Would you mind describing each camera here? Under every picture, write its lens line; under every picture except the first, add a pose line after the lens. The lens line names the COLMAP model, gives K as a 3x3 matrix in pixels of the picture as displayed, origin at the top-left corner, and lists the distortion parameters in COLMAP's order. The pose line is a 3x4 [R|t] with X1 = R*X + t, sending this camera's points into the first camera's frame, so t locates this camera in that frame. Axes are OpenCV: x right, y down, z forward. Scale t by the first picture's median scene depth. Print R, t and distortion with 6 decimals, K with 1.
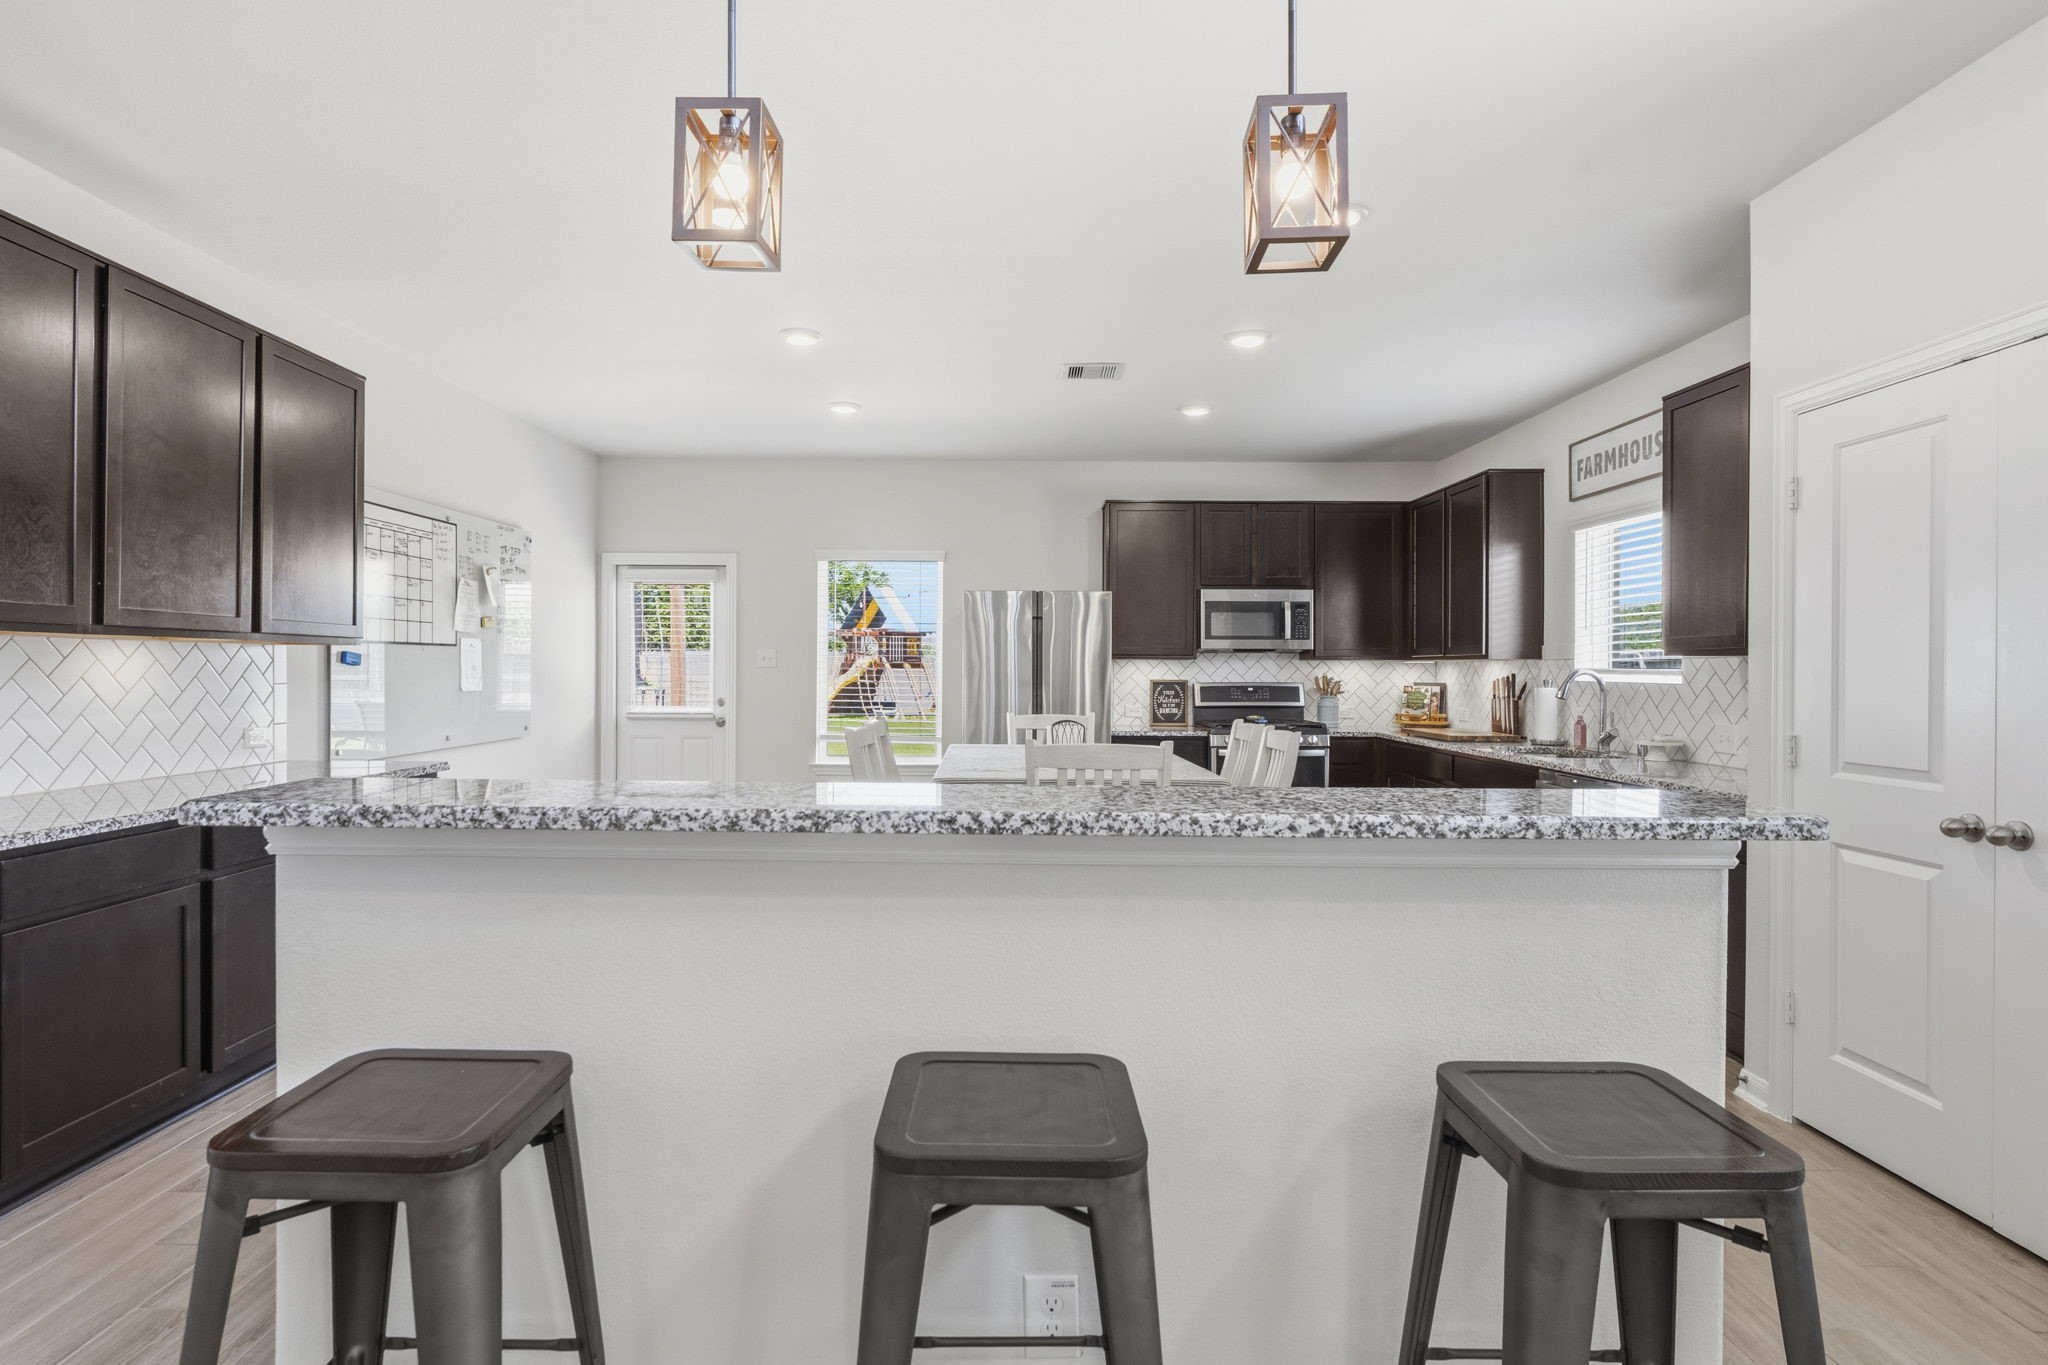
lens RADIAL K [[1056.0, 0, 1024.0], [0, 1056.0, 682.5], [0, 0, 1]] dist [0.000964, 0.000053]
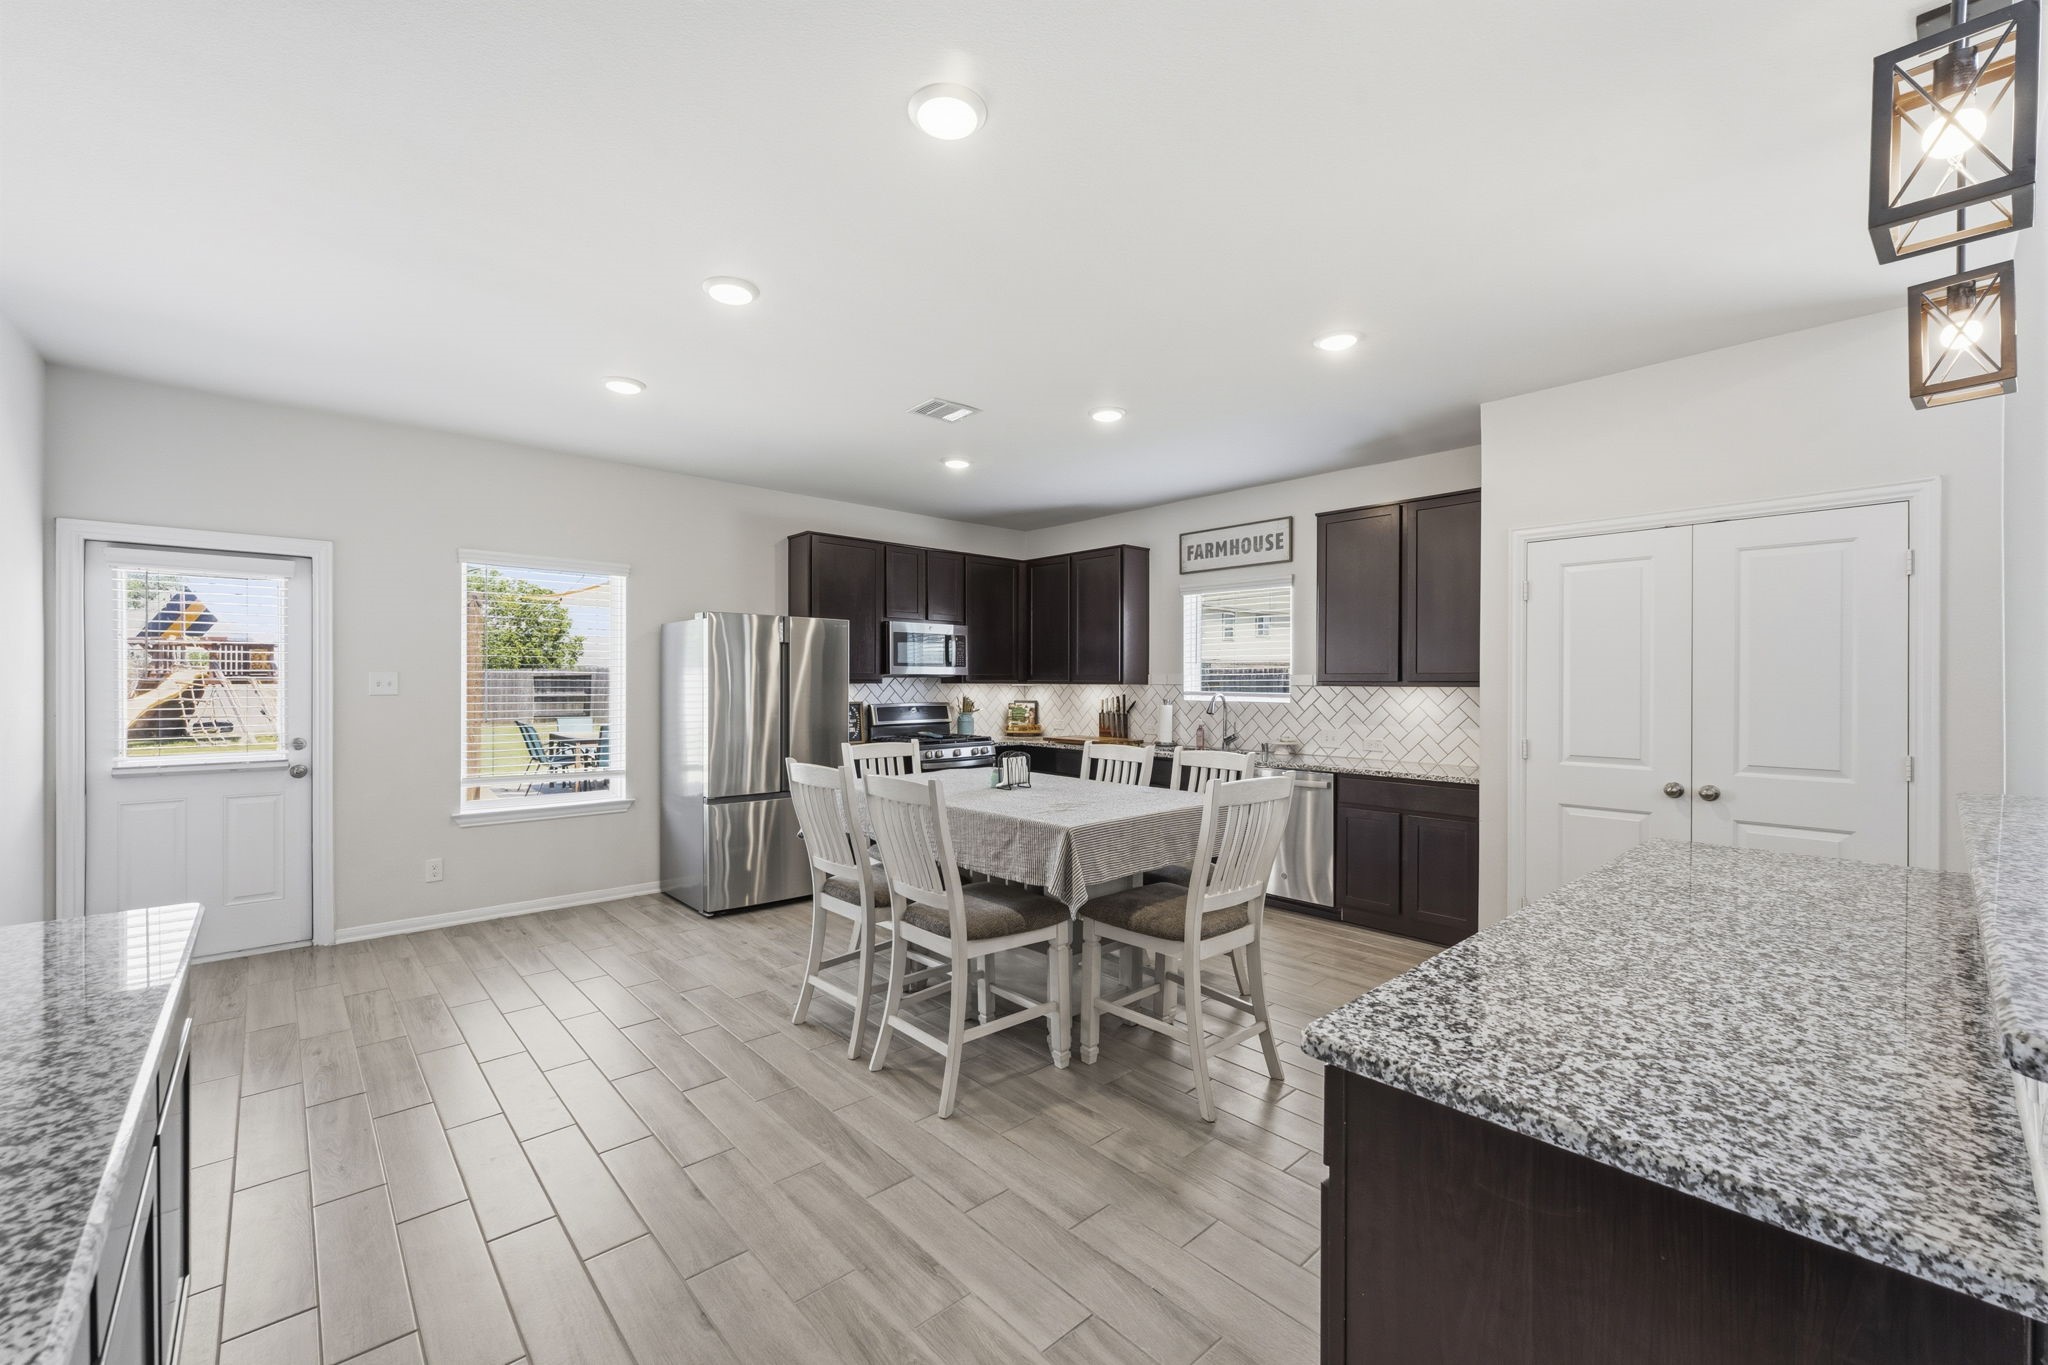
lens RADIAL K [[819.8, 0, 1028.6], [0, 819.8, 692.7], [0, 0, 1]] dist [-0.000795, -0.000005]
pose [[0.740745, -0.011194, 0.671693, -0.306327], [0.008740, 0.999937, 0.007026, -0.016982], [-0.671729, 0.000666, 0.740796, 0.258755]]
